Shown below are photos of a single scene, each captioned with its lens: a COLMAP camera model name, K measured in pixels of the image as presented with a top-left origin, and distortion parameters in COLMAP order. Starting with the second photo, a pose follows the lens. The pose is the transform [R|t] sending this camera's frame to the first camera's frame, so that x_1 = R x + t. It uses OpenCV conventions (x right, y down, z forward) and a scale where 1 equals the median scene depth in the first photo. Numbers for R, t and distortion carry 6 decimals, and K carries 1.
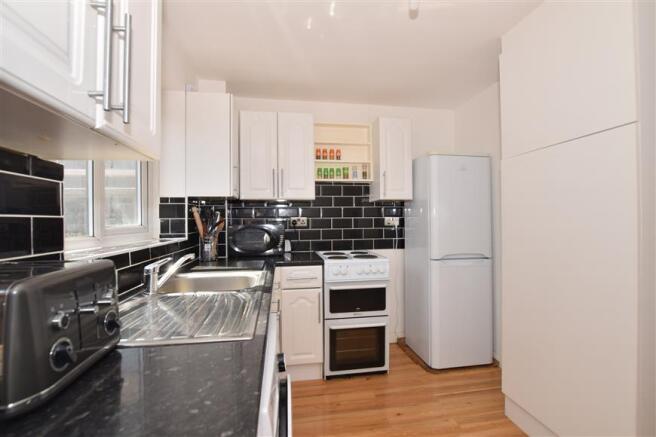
lens RADIAL K [[288.9, 0, 326.5], [0, 288.9, 219.8], [0, 0, 1]] dist [-0.030942, 0.000545]
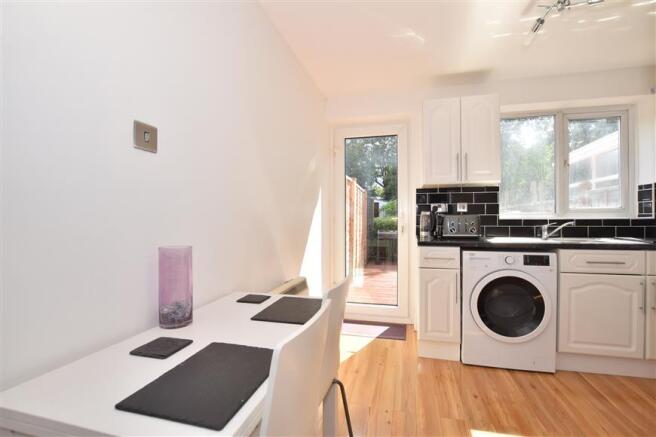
lens RADIAL K [[307.1, 0, 328.4], [0, 307.1, 219.2], [0, 0, 1]] dist [-0.000049, -0.000025]
pose [[-0.408127, 0.006553, -0.912902, 1.260996], [0.005647, 0.999973, 0.004654, 0.059425], [0.912908, -0.003256, -0.408153, 0.281881]]
